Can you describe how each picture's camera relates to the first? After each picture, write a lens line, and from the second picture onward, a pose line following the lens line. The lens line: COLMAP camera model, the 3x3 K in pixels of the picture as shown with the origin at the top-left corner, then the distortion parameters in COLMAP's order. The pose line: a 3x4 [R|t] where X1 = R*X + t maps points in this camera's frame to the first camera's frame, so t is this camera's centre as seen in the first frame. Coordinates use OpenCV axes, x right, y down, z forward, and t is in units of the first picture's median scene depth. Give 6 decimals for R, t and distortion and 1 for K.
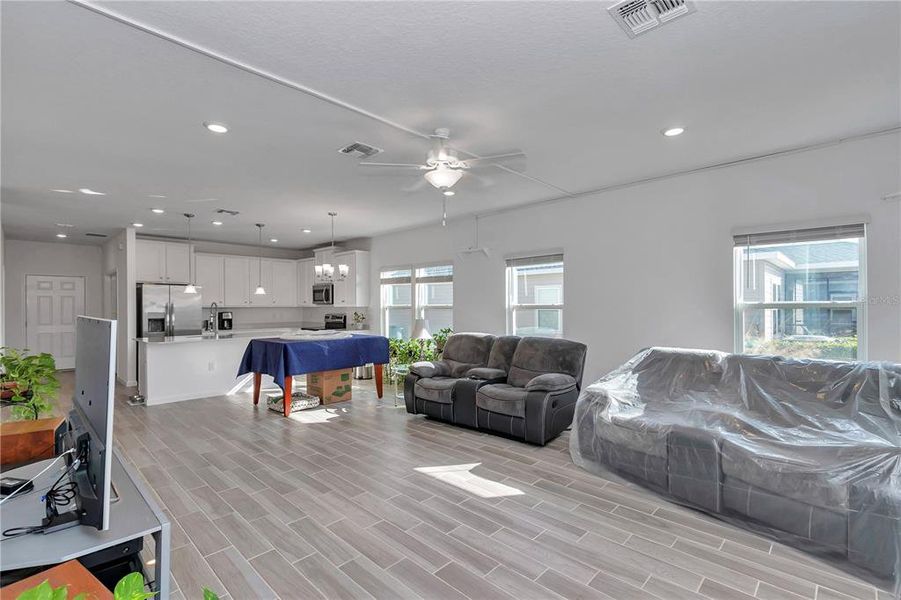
lens RADIAL K [[412.7, 0, 447.2], [0, 412.7, 305.7], [0, 0, 1]] dist [-0.000184, -0.000842]
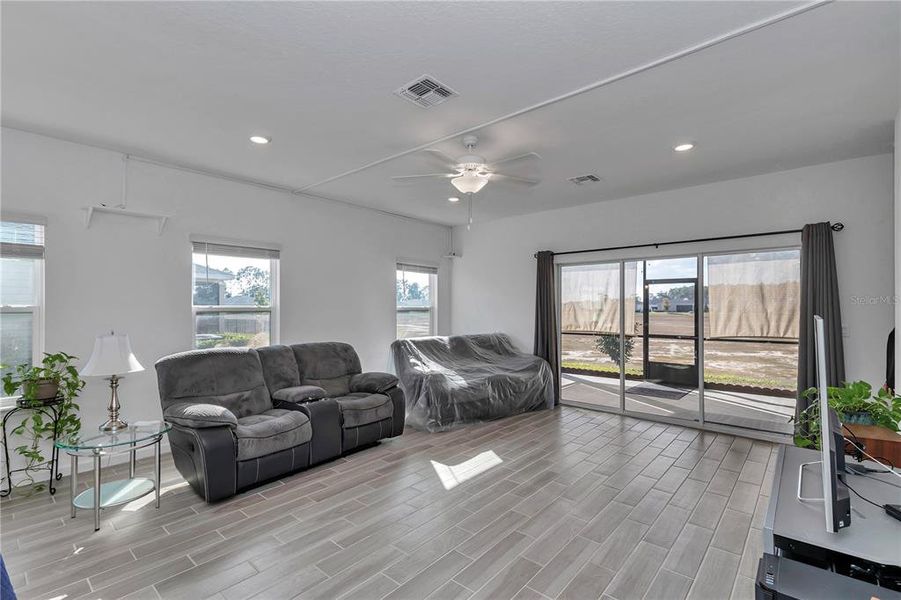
lens RADIAL K [[412.7, 0, 447.2], [0, 412.7, 305.7], [0, 0, 1]] dist [-0.000184, -0.000842]
pose [[-0.050149, 0.003829, 0.998734, -0.964477], [0.001023, 0.999992, -0.003783, -0.001355], [-0.998741, 0.000832, -0.050152, 1.034763]]
